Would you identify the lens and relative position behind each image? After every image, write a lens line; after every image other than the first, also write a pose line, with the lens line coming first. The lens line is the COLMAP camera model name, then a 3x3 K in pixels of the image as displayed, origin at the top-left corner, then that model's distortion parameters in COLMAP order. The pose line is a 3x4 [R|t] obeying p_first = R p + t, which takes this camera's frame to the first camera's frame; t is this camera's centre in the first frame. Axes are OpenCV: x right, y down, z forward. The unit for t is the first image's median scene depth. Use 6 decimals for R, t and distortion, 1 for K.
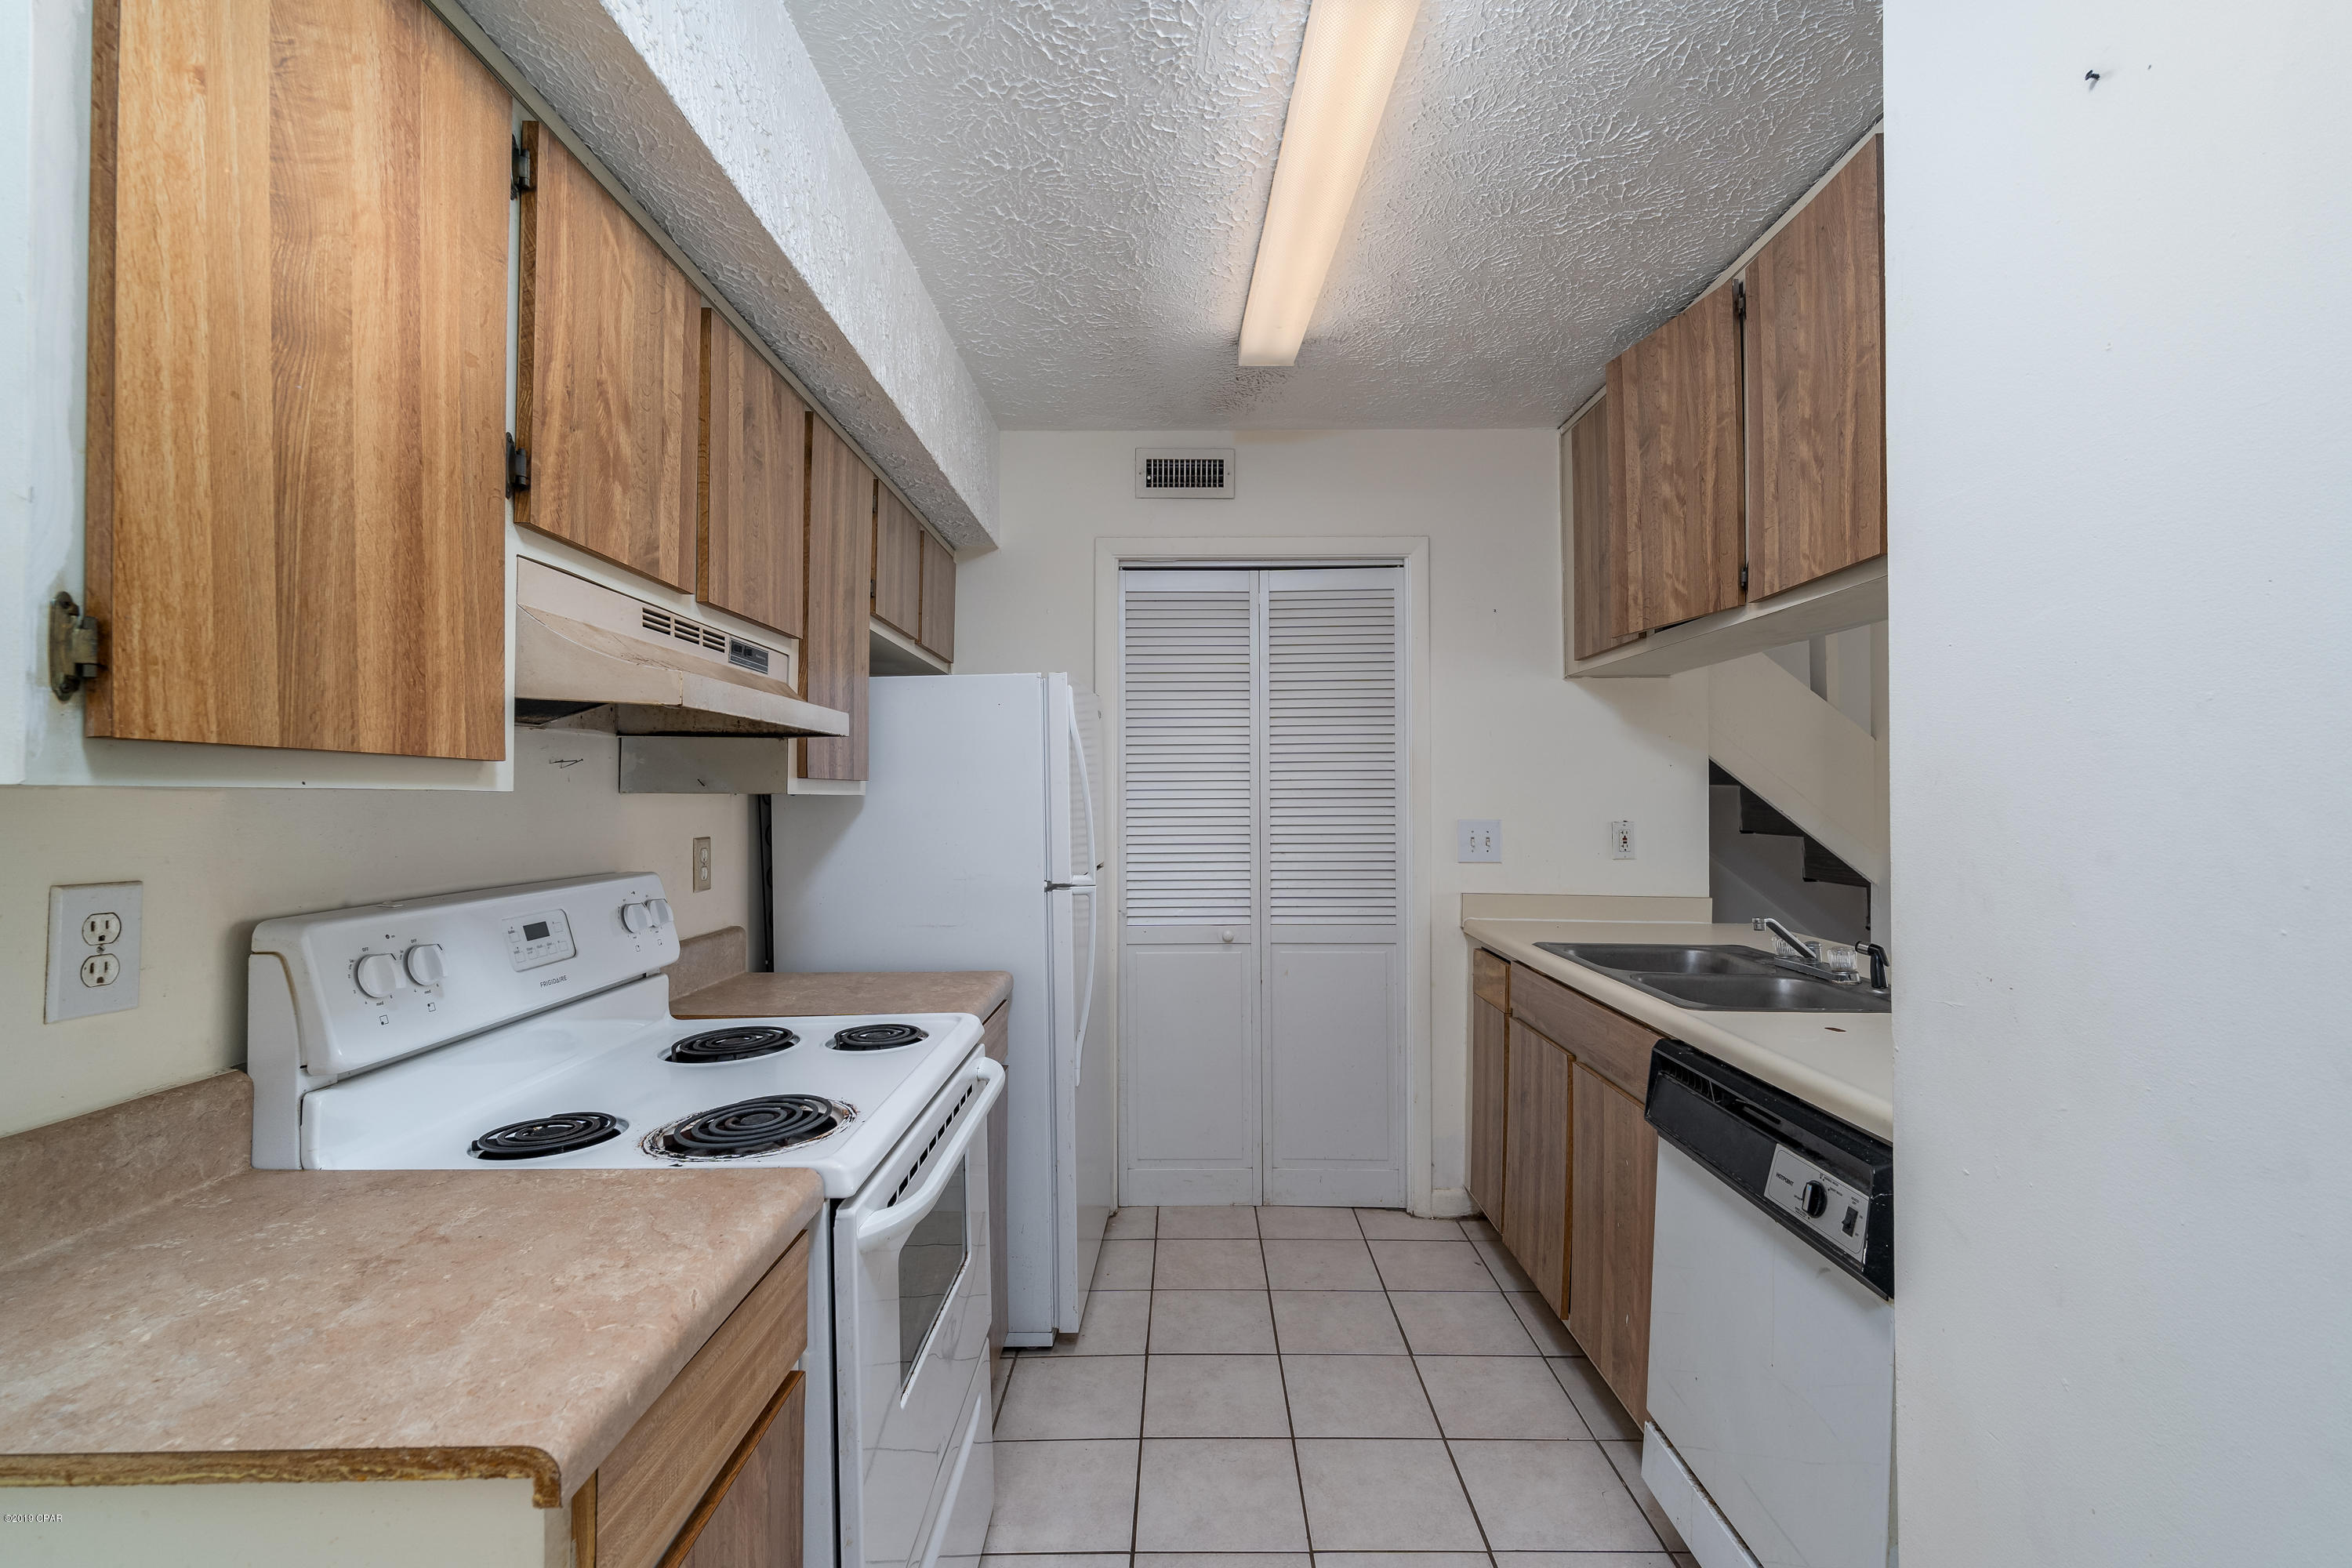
lens RADIAL K [[1017.0, 0, 1179.4], [0, 1017.0, 783.6], [0, 0, 1]] dist [0.002708, 0.000891]
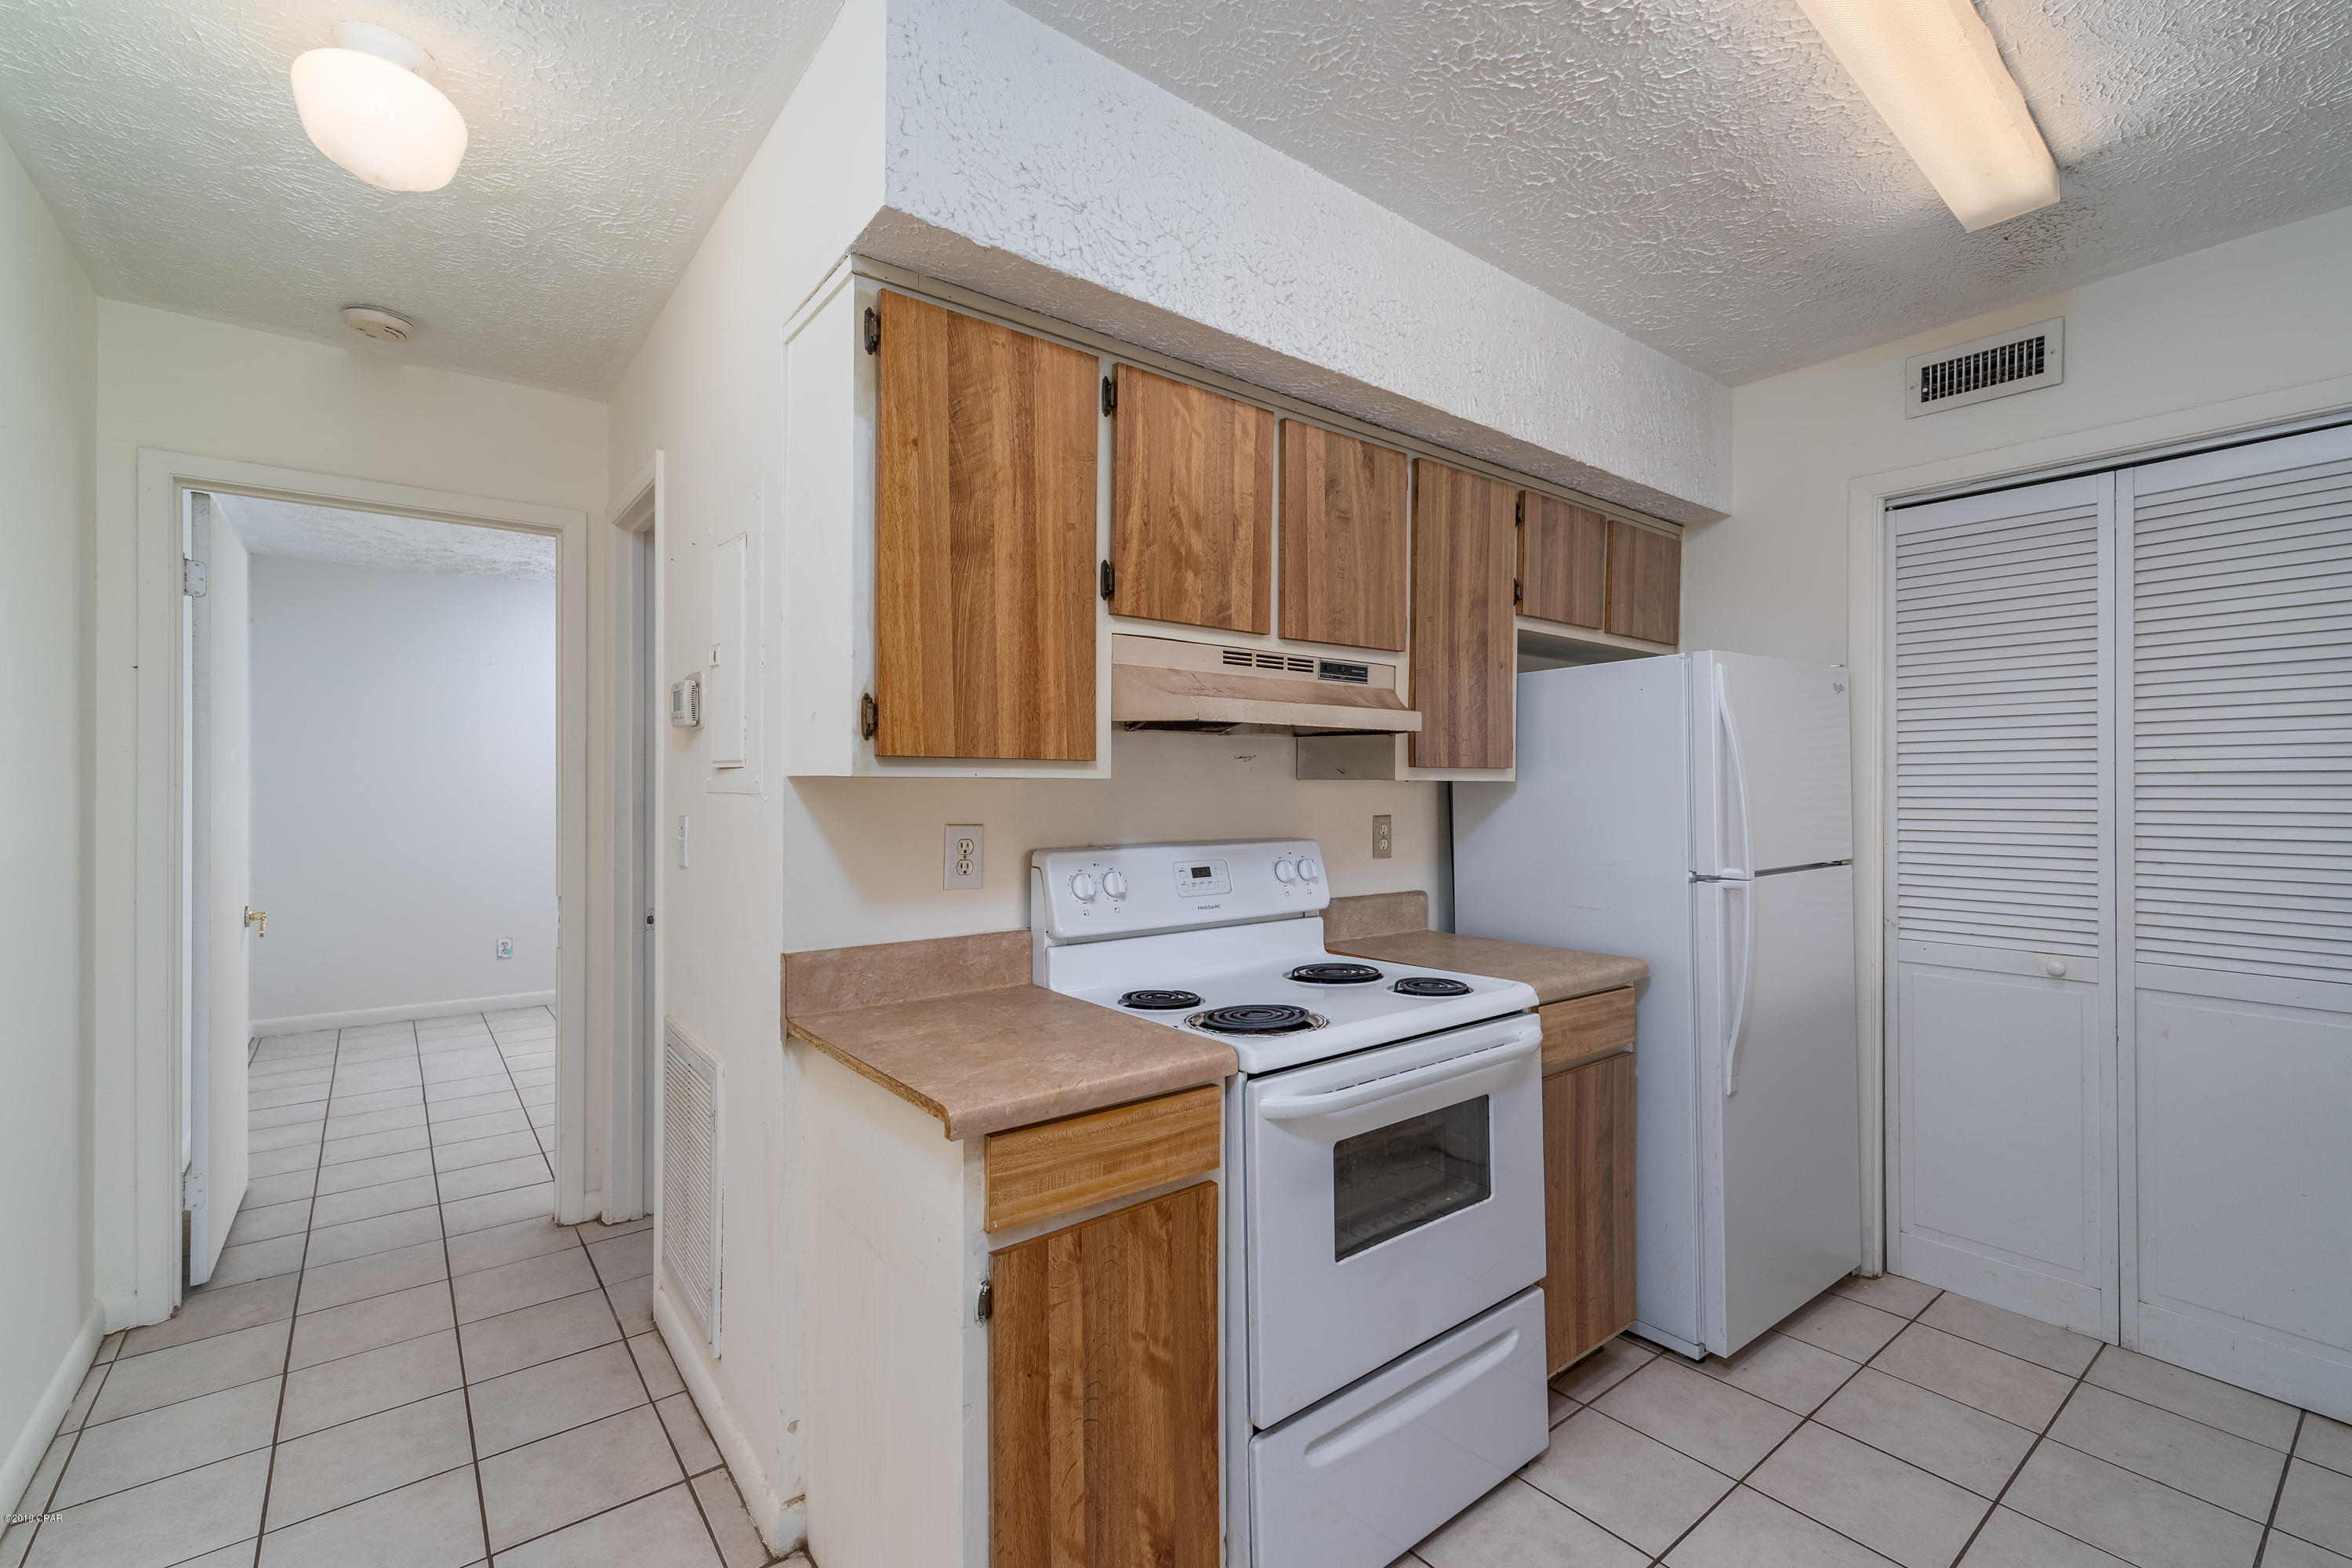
lens RADIAL K [[1017.0, 0, 1180.1], [0, 1017.0, 779.6], [0, 0, 1]] dist [0.002708, 0.000891]
pose [[0.618452, -0.000971, -0.785822, 0.362487], [0.008659, 0.999947, 0.005579, 0.000600], [0.785774, -0.010255, 0.618428, 0.040522]]
